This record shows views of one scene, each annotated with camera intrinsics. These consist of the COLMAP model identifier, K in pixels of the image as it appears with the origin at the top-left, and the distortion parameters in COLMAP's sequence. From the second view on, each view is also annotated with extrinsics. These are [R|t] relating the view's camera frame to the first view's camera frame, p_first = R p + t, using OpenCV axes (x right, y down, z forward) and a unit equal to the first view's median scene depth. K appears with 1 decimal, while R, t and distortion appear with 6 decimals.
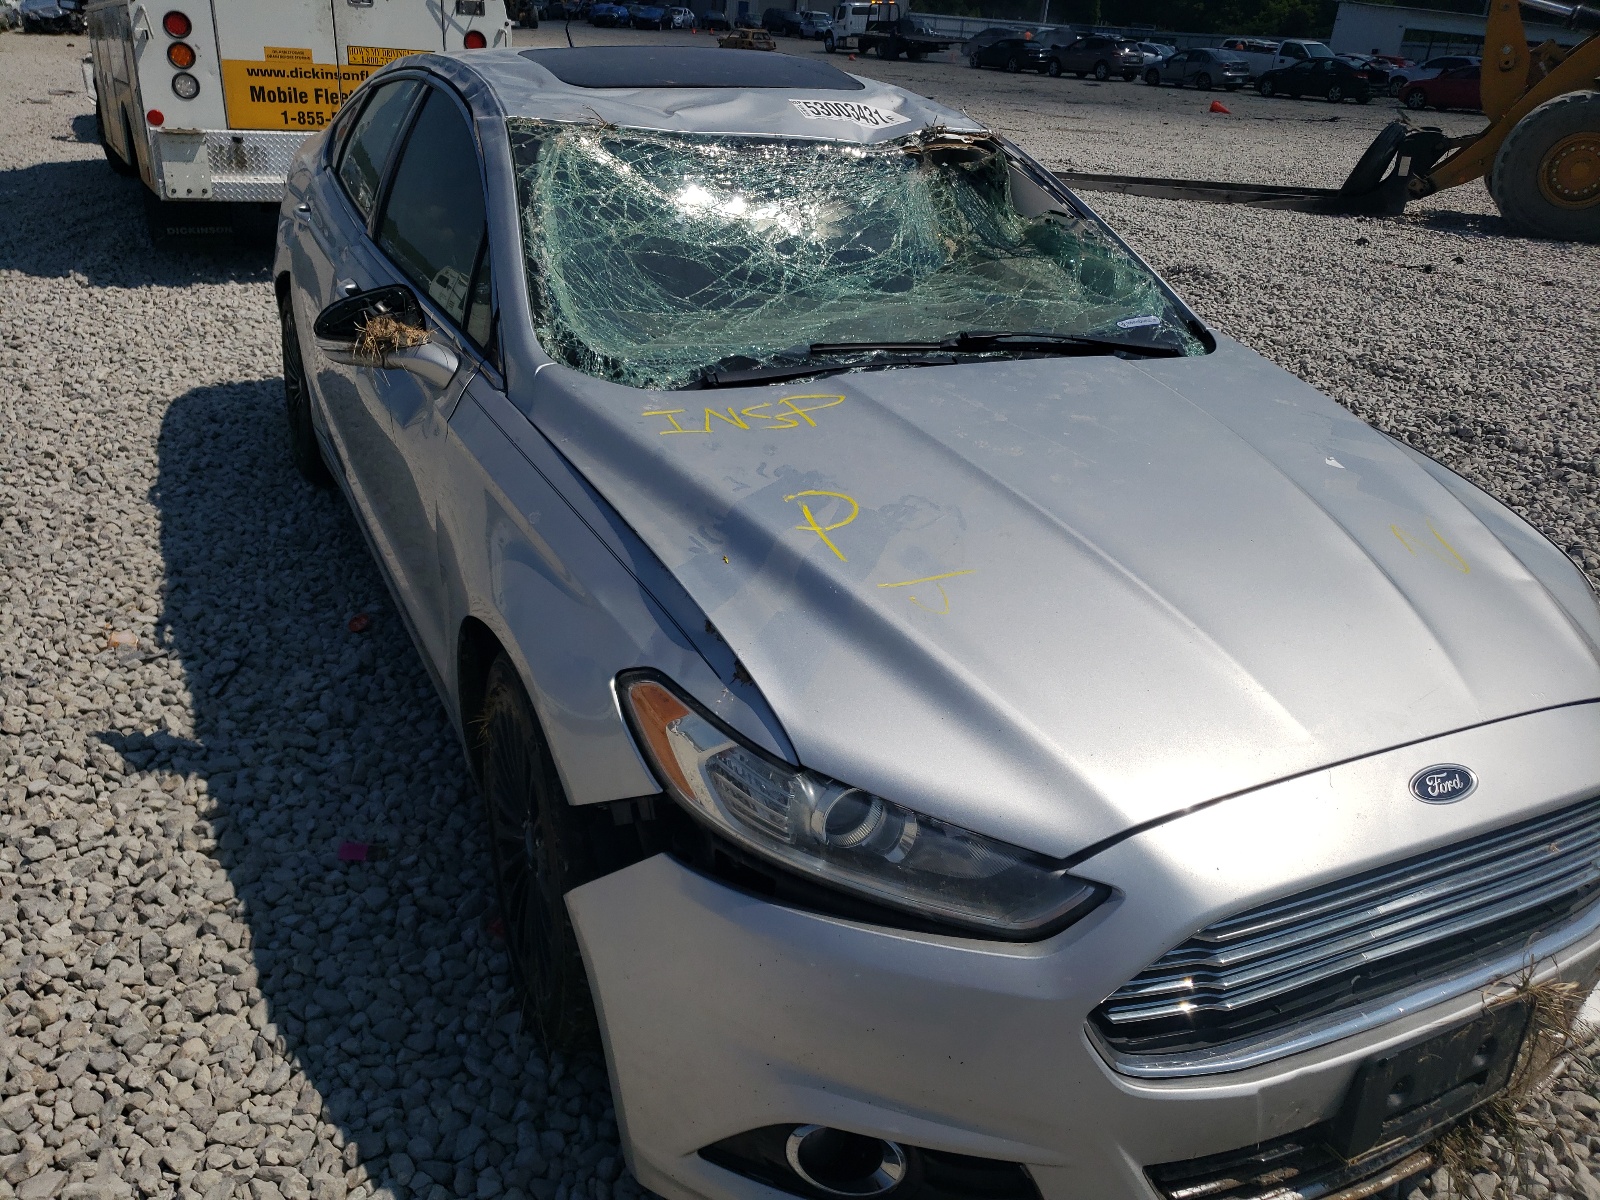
lens RADIAL K [[1202.5, 0, 797.3], [0, 1202.5, 565.8], [0, 0, 1]] dist [0.007381, 0.002784]
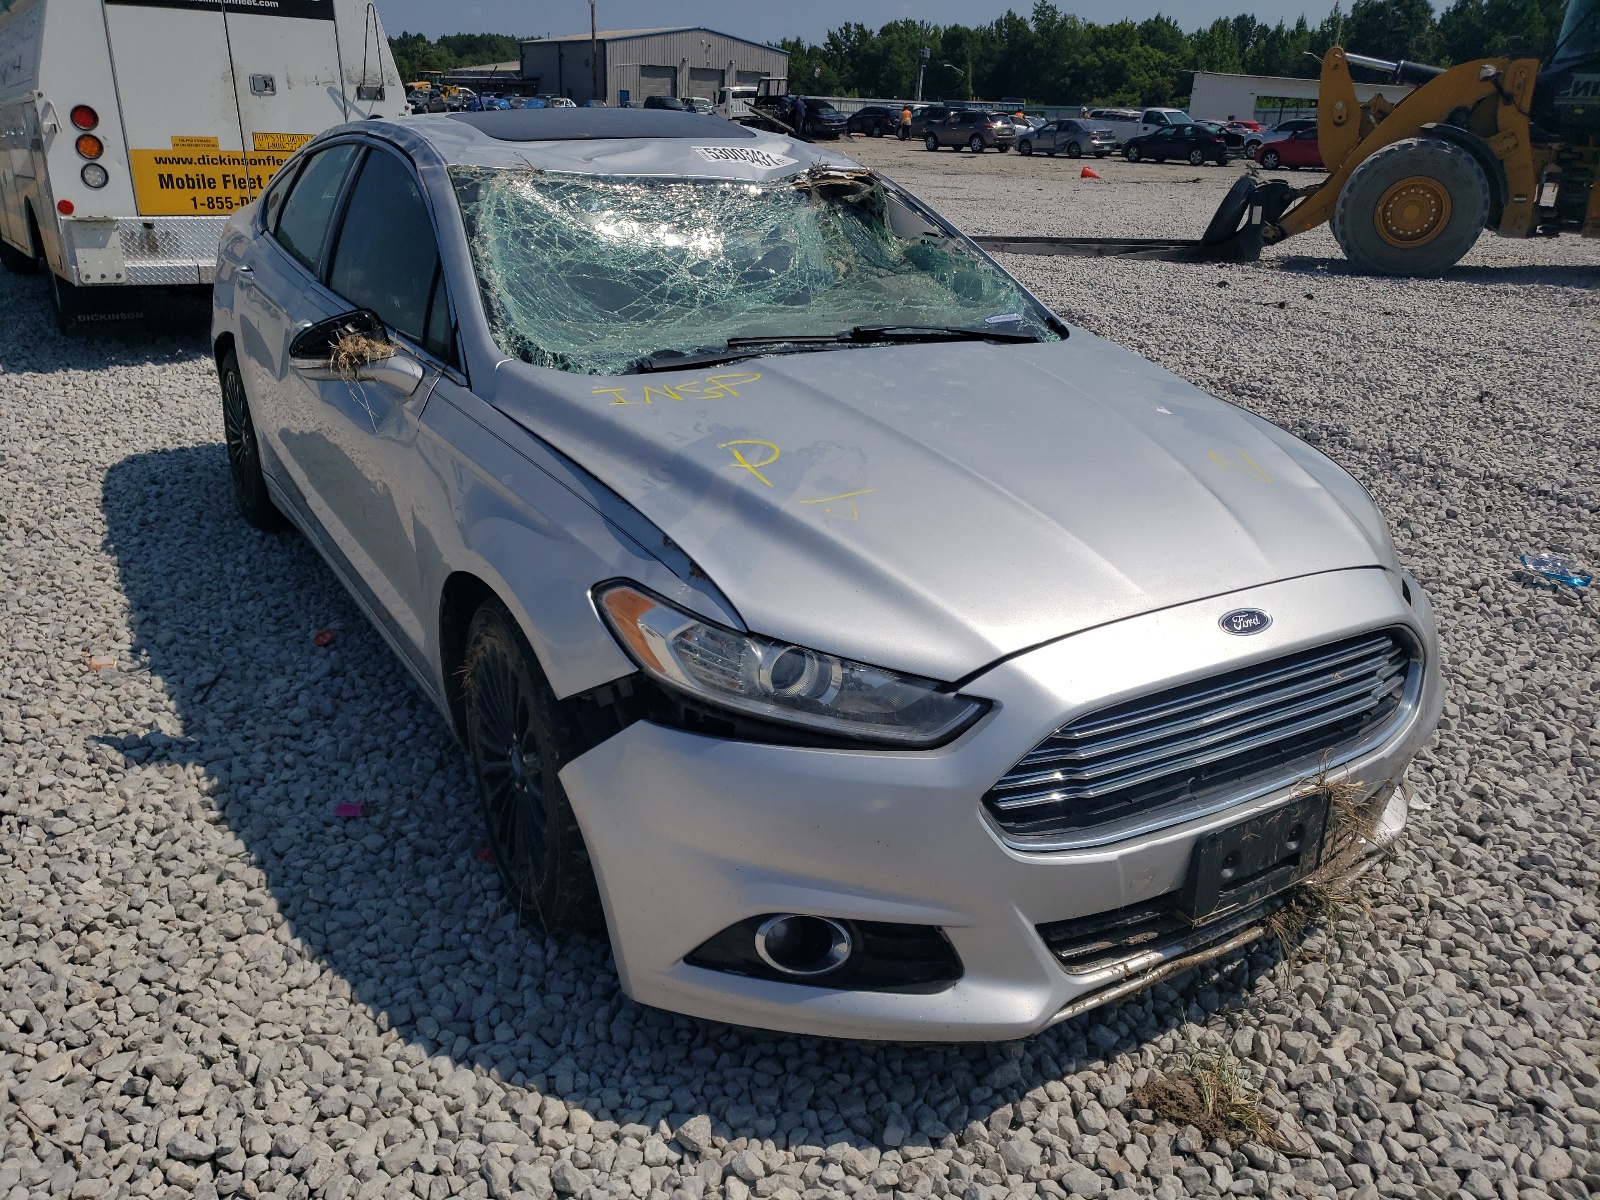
lens RADIAL K [[1209.6, 0, 800.0], [0, 1209.6, 600.0], [0, 0, 1]] dist [-0.004523, 0.017674]
pose [[0.995249, -0.063049, 0.074190, -0.017535], [0.065797, 0.997213, -0.035185, 0.093591], [-0.071764, 0.039899, 0.996623, -0.140581]]
